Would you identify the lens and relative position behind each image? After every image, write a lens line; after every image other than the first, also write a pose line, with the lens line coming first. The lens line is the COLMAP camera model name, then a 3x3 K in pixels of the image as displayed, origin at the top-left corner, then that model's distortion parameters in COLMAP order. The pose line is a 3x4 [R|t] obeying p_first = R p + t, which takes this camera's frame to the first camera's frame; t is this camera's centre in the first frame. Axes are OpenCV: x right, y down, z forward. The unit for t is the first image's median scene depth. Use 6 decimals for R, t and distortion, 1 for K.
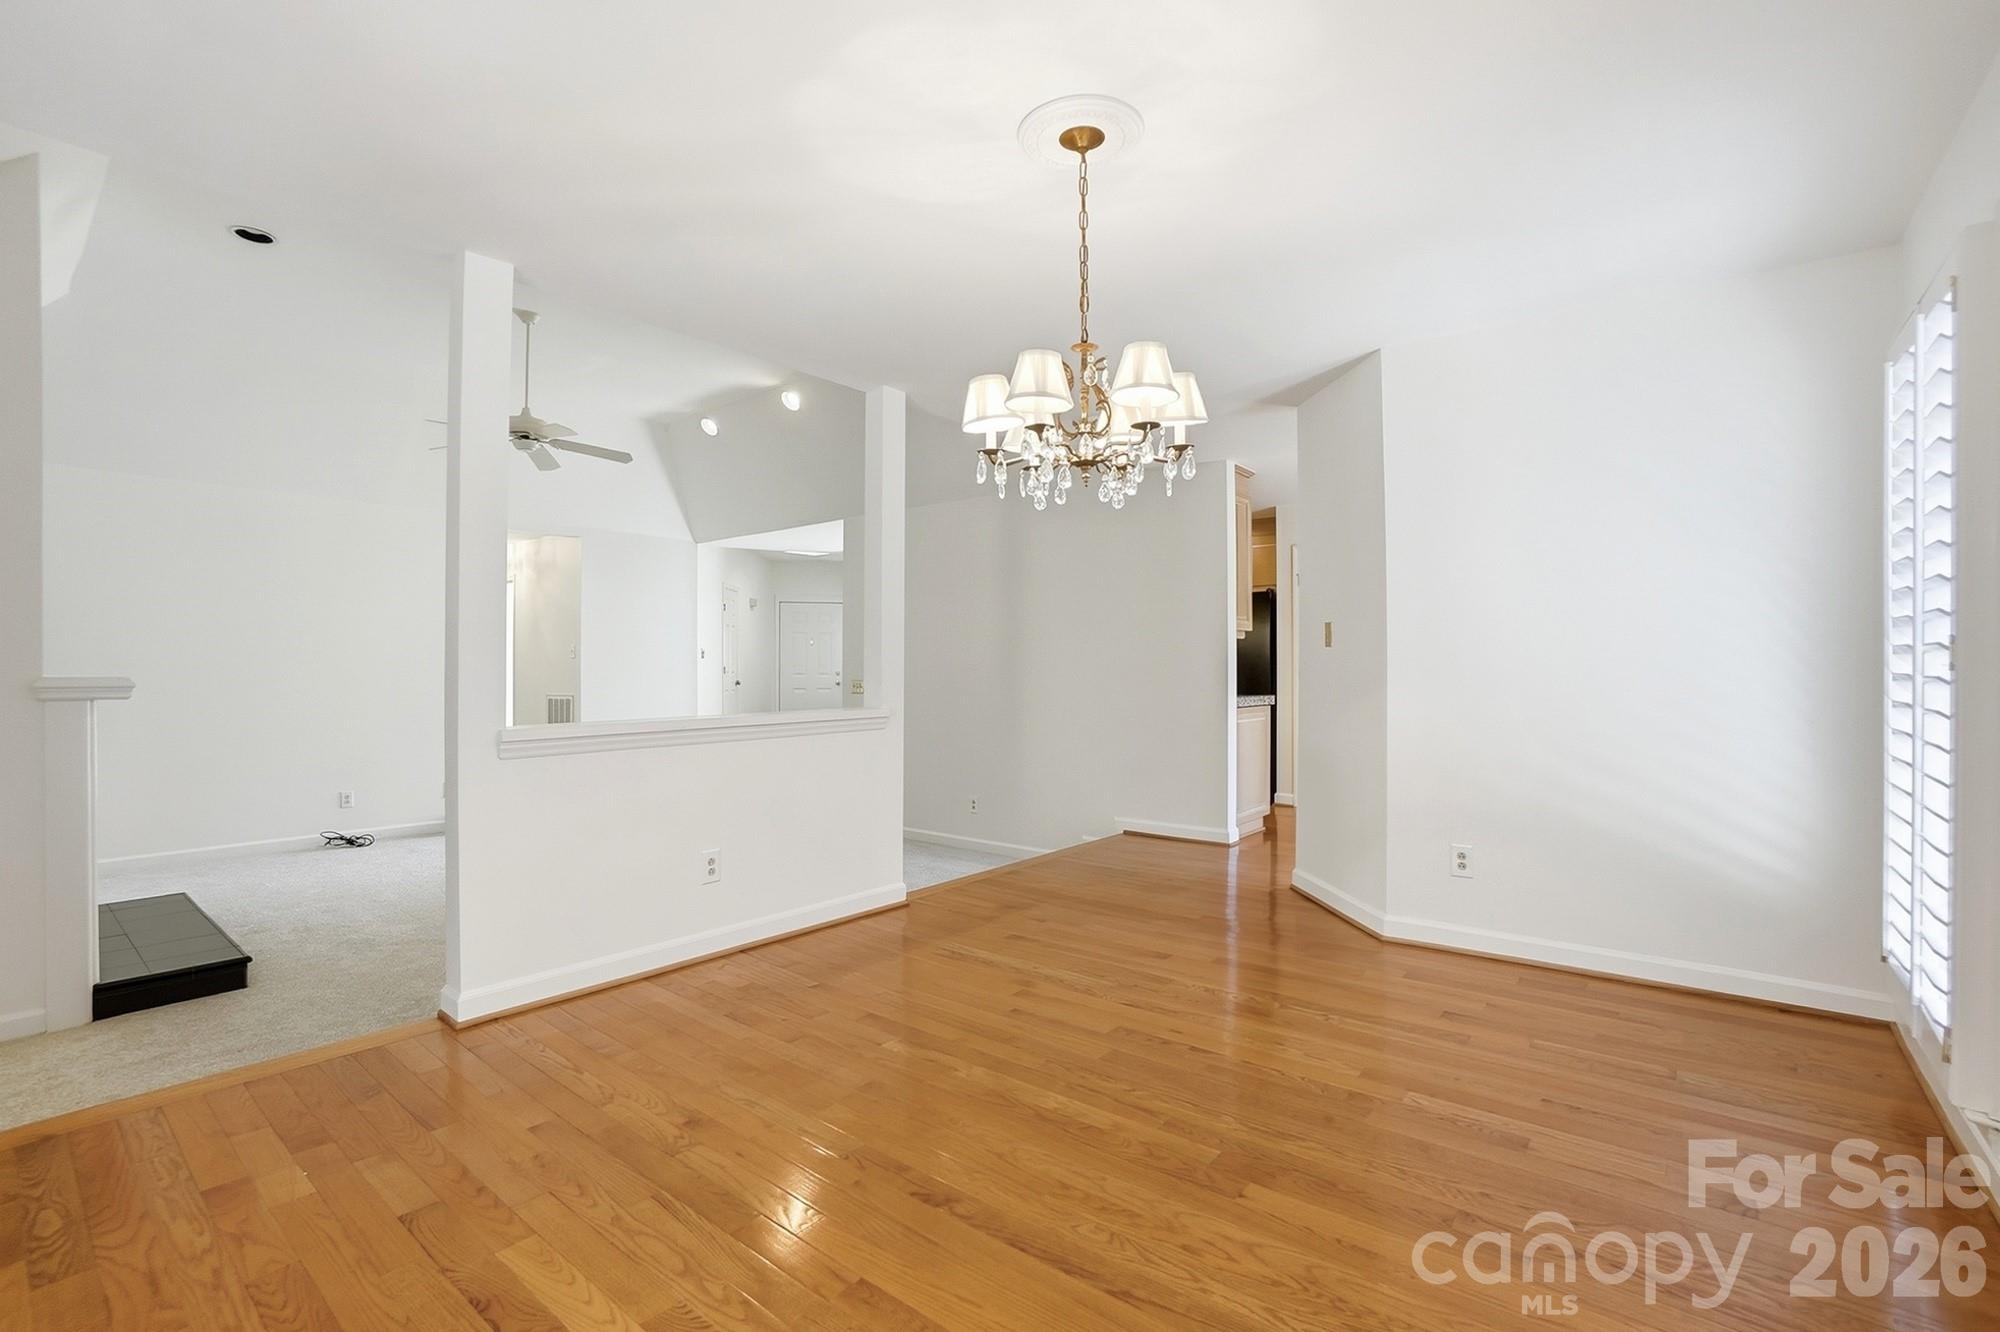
lens RADIAL K [[891.8, 0, 987.3], [0, 891.8, 650.9], [0, 0, 1]] dist [-0.055602, 0.020528]
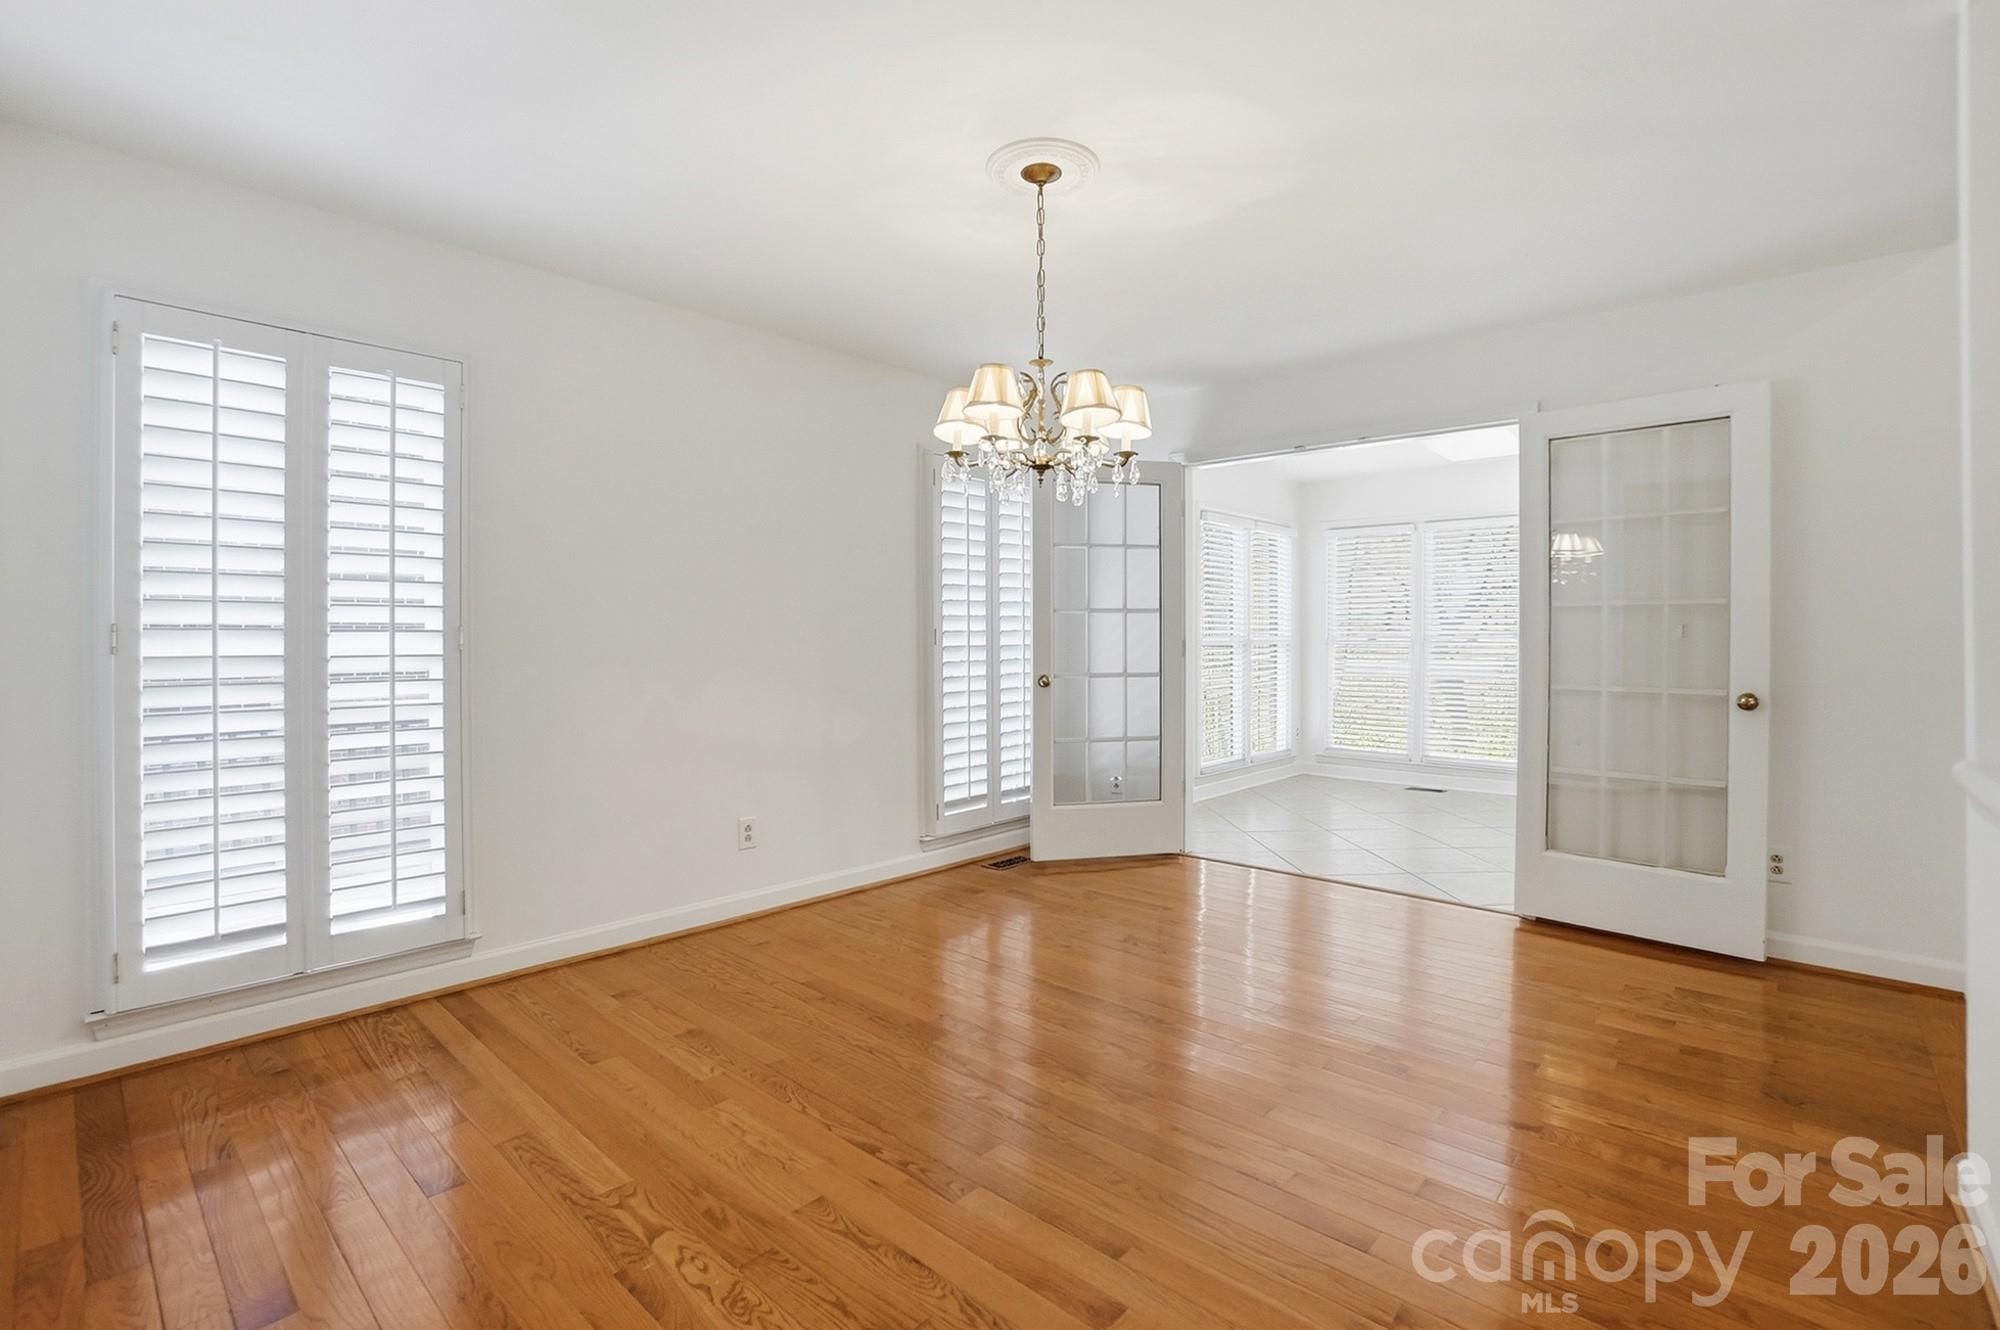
lens RADIAL K [[891.8, 0, 987.3], [0, 891.8, 649.9], [0, 0, 1]] dist [-0.055602, 0.020528]
pose [[-0.999689, 0.002718, 0.024805, 0.110788], [0.002677, 0.999995, -0.001701, 0.012282], [-0.024810, -0.001634, -0.999691, 1.623715]]
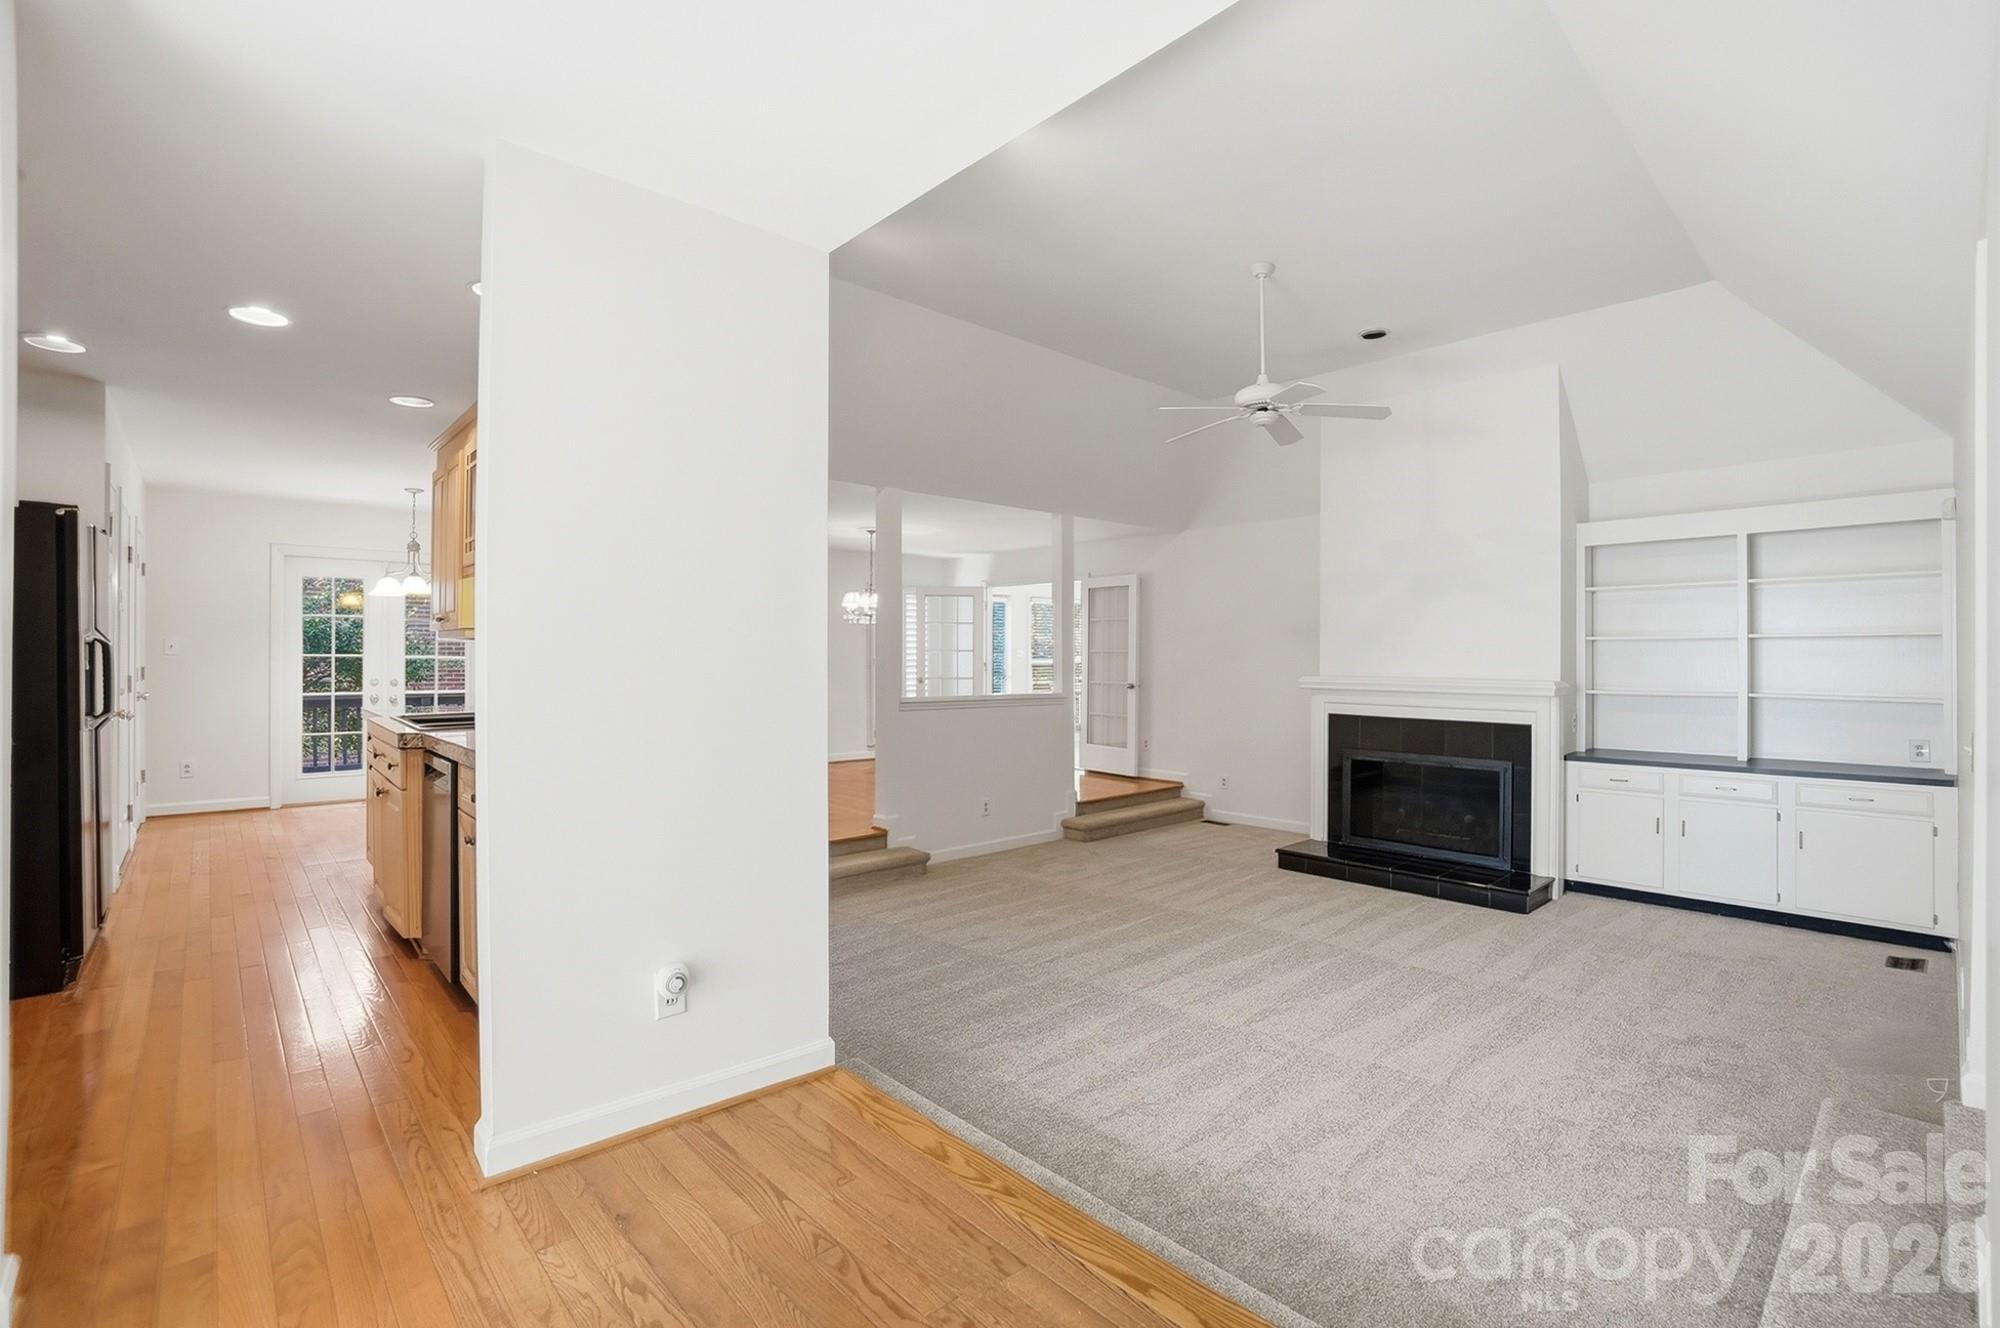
lens RADIAL K [[891.8, 0, 987.3], [0, 891.8, 648.9], [0, 0, 1]] dist [-0.055602, 0.020528]
pose [[-0.993293, 0.003052, 0.115586, -0.678922], [0.000242, 0.999704, -0.024320, 0.022026], [-0.115626, -0.024129, -0.993000, 3.767947]]
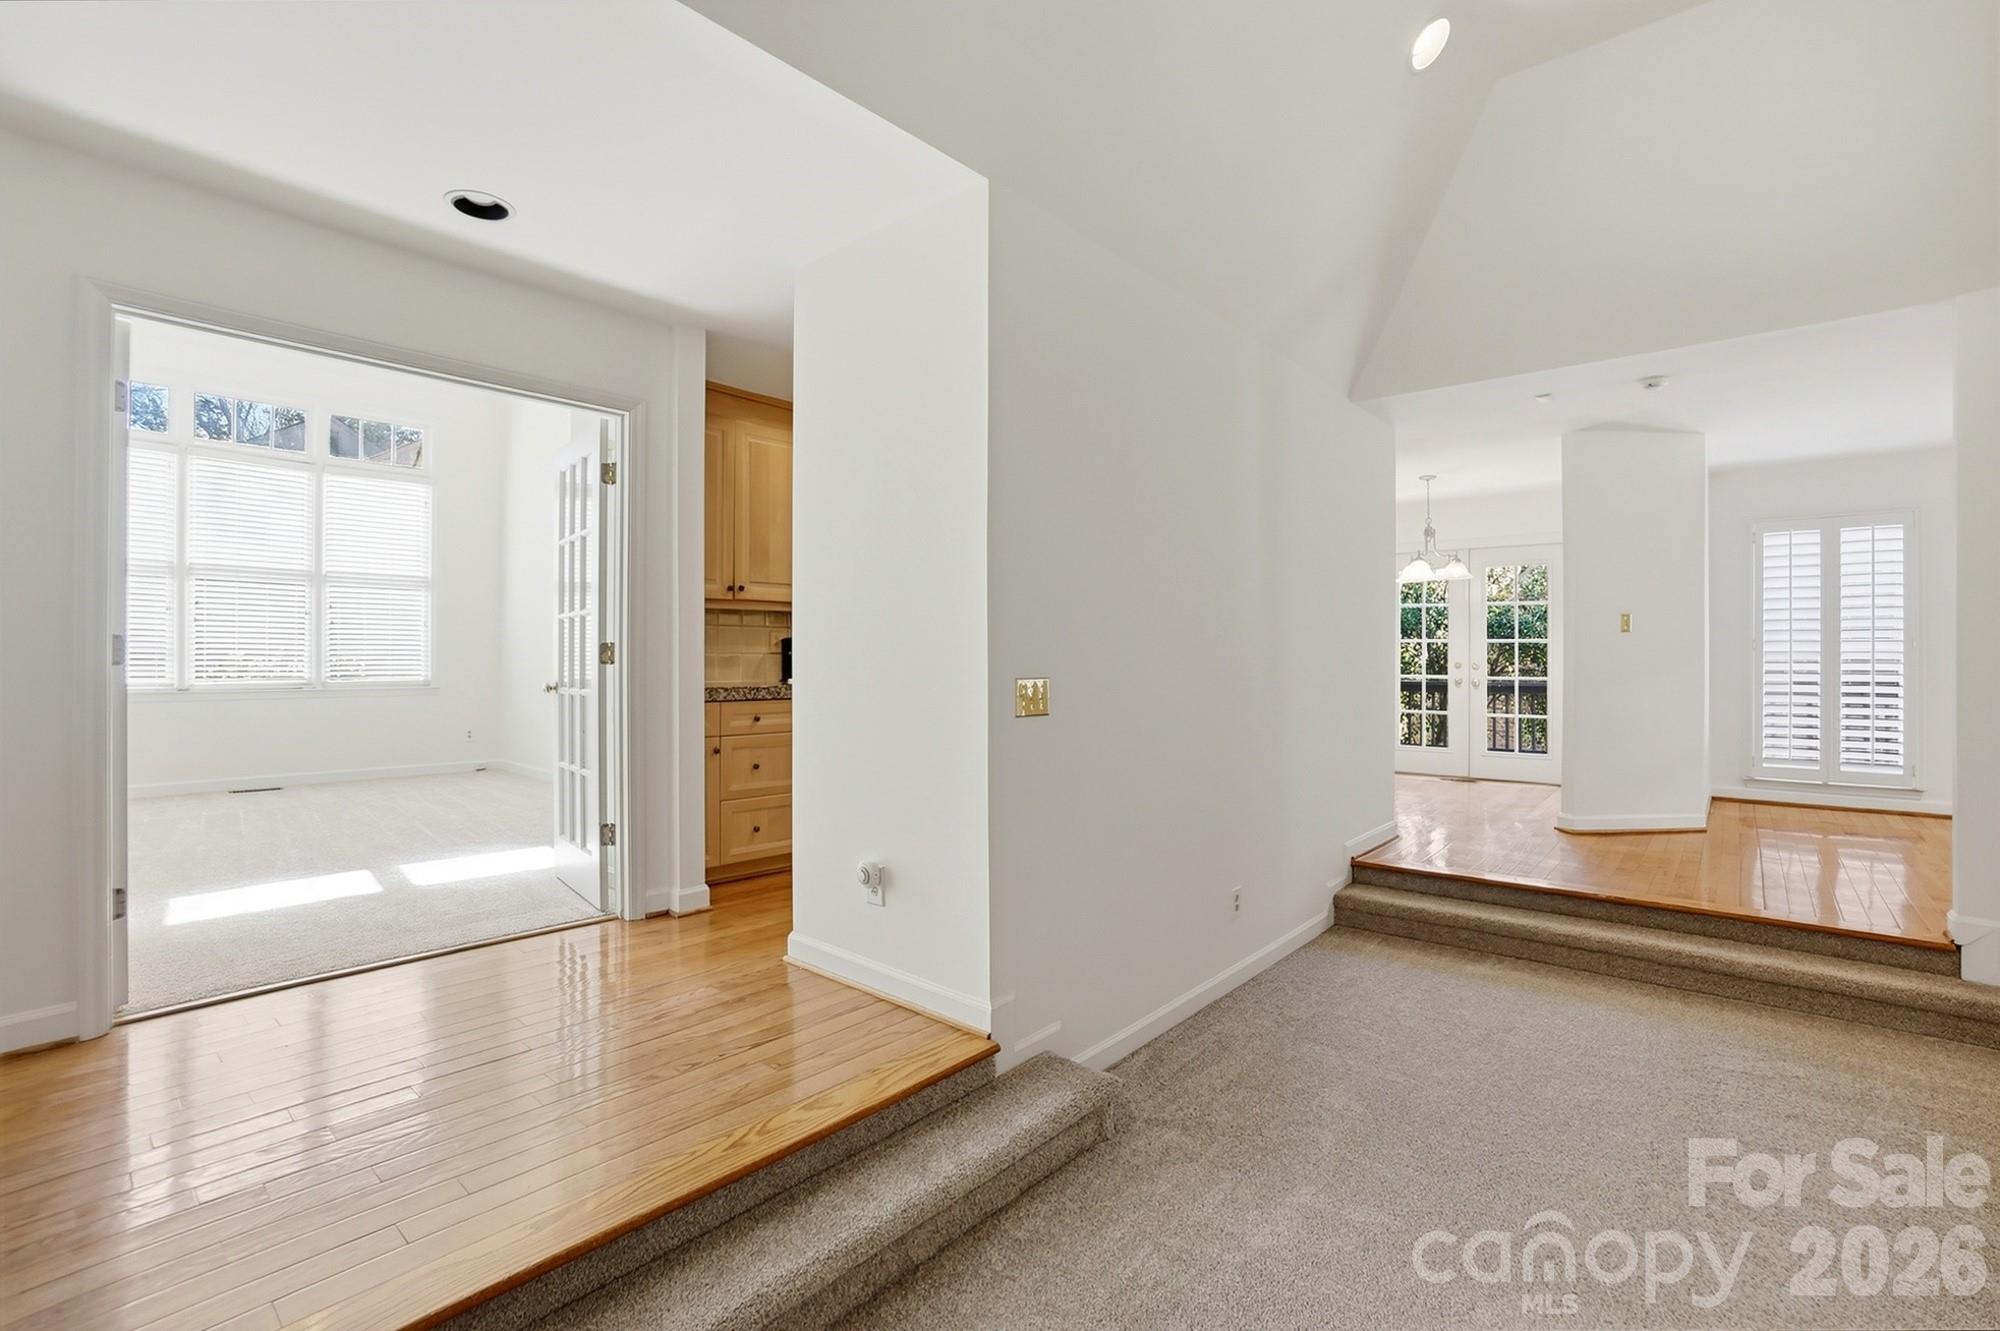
lens RADIAL K [[864.9, 0, 1008.4], [0, 864.9, 666.5], [0, 0, 1]] dist [-0.056189, 0.018880]
pose [[0.003205, -0.006854, 0.999971, -1.311591], [0.001028, 0.999976, 0.006851, 0.037002], [-0.999994, 0.001006, 0.003212, 2.839625]]
